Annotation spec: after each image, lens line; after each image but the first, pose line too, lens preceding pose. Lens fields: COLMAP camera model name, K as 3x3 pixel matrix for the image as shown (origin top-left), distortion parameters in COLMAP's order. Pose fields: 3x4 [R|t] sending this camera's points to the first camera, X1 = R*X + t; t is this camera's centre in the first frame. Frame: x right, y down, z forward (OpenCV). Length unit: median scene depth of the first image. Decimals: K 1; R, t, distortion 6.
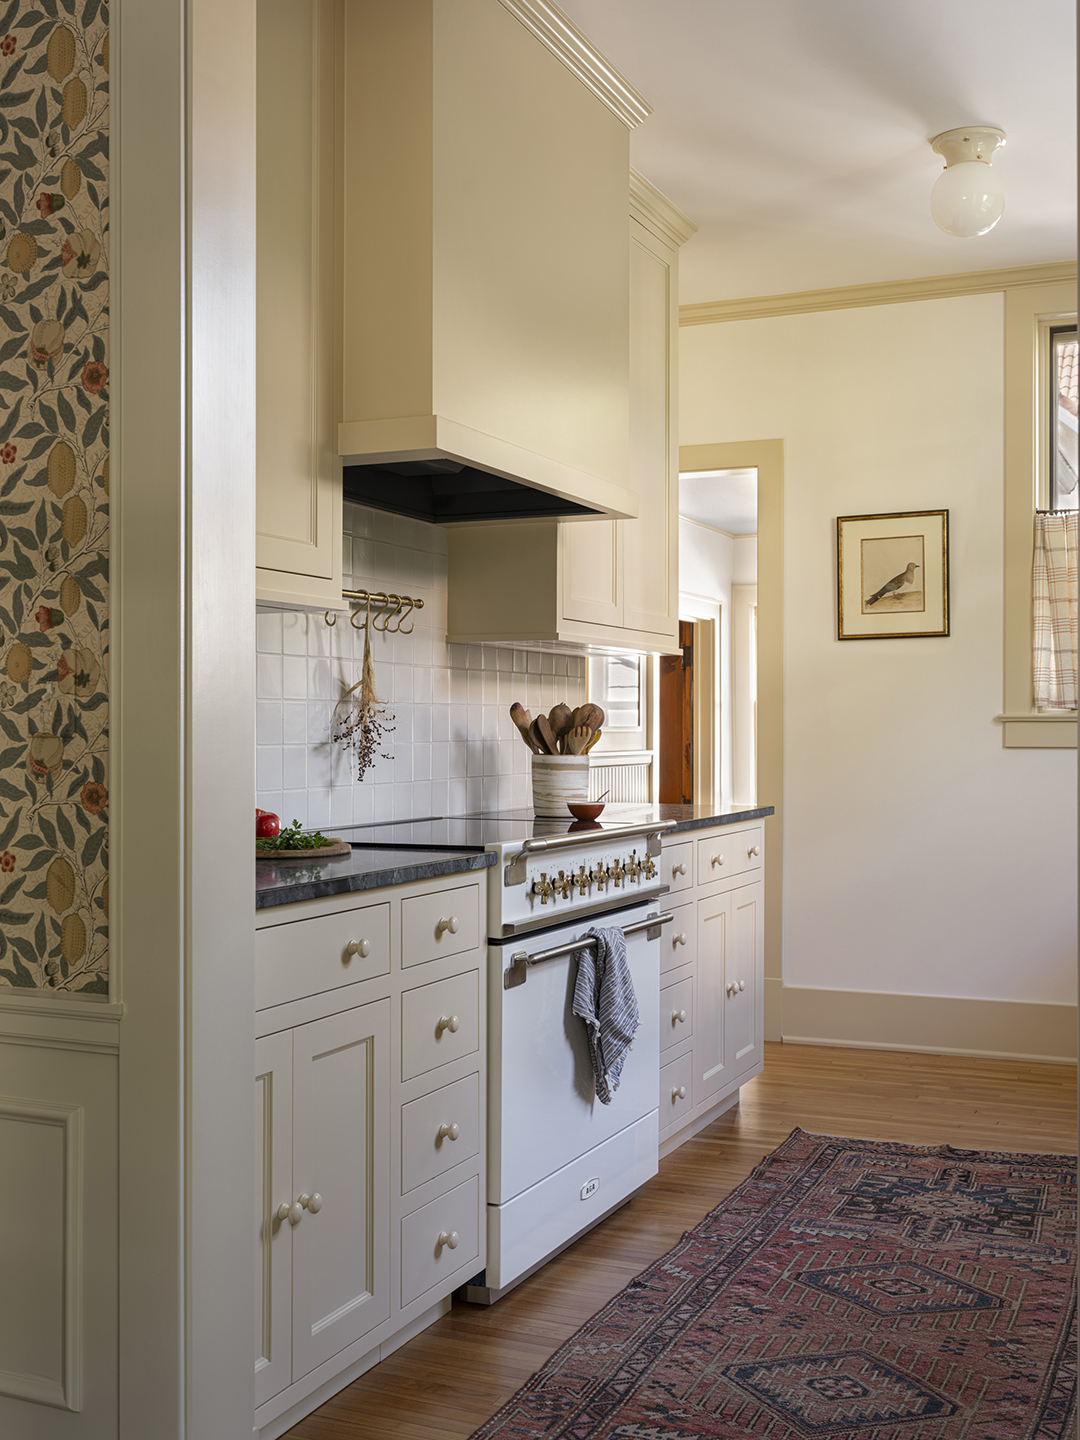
lens RADIAL K [[1550.3, 0, 540.0], [0, 1550.3, 720.0], [0, 0, 1]] dist [-0.079872, -0.010085]
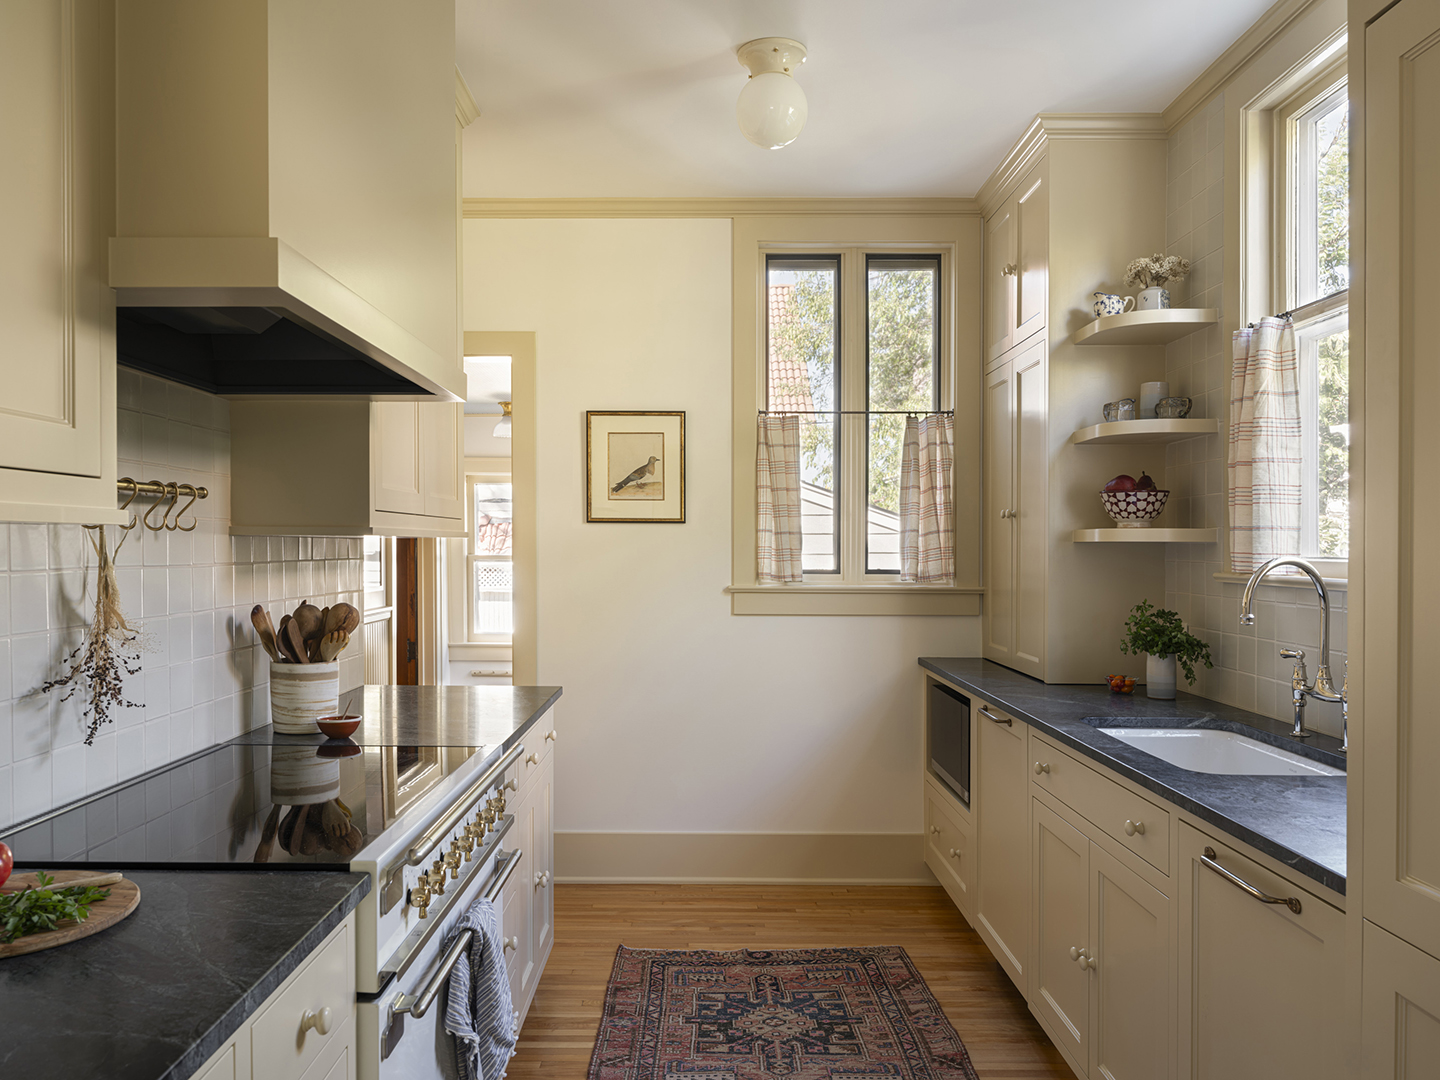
lens RADIAL K [[1074.7, 0, 698.0], [0, 1074.7, 565.1], [0, 0, 1]] dist [-0.003245, -0.006382]
pose [[0.915767, -0.003466, 0.401694, -0.051728], [-0.004921, 0.999791, 0.019846, -0.038605], [-0.401679, -0.020151, 0.915559, 0.293165]]
